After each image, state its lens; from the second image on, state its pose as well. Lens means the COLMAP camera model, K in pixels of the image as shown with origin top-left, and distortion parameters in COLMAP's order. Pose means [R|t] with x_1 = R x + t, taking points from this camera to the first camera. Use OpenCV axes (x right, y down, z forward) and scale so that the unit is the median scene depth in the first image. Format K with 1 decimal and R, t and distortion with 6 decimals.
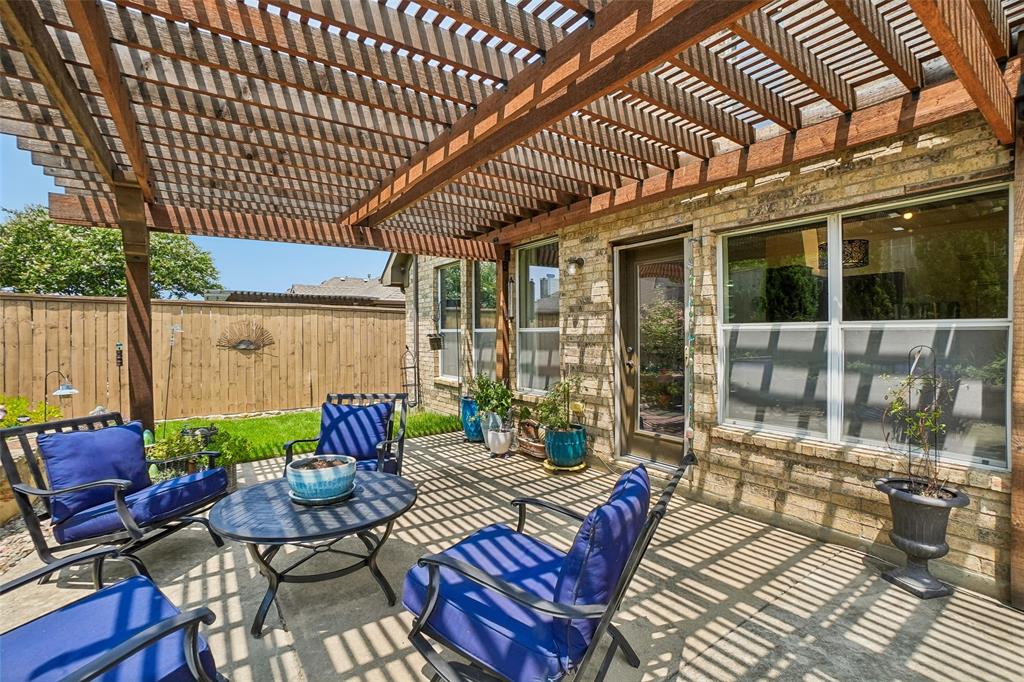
lens RADIAL K [[448.0, 0, 506.5], [0, 448.0, 337.9], [0, 0, 1]] dist [-0.062971, 0.021816]
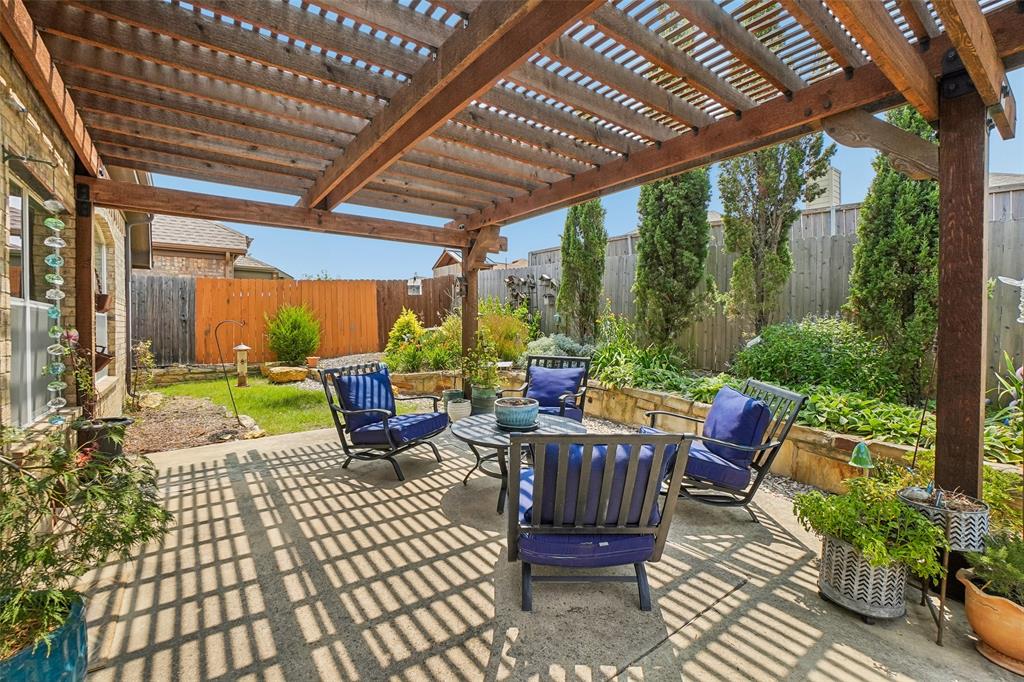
lens RADIAL K [[448.0, 0, 506.5], [0, 448.0, 337.9], [0, 0, 1]] dist [-0.062971, 0.021816]
pose [[-0.999684, 0.003881, -0.024829, -0.205116], [0.003101, 0.999502, 0.031394, 0.016985], [0.024939, 0.031307, -0.999199, 1.432173]]
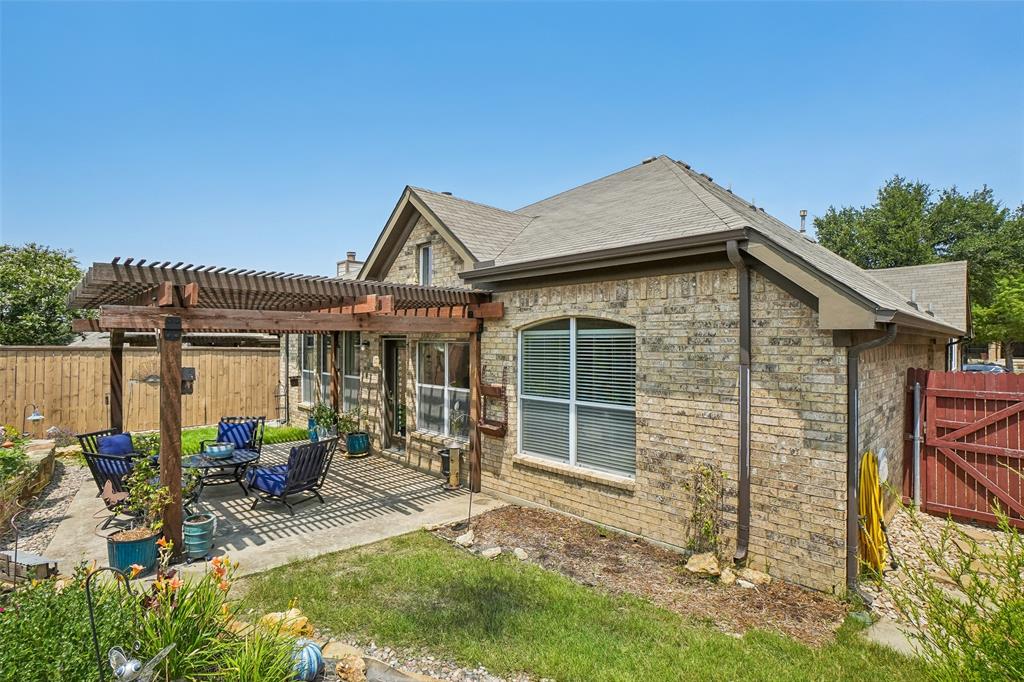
lens RADIAL K [[485.5, 0, 512.0], [0, 485.5, 341.0], [0, 0, 1]] dist [-0.058261, 0.000174]
pose [[0.984634, 0.011391, 0.174257, 0.465485], [-0.009318, 0.999876, -0.012711, -0.186084], [-0.174380, 0.010892, 0.984618, -1.223237]]
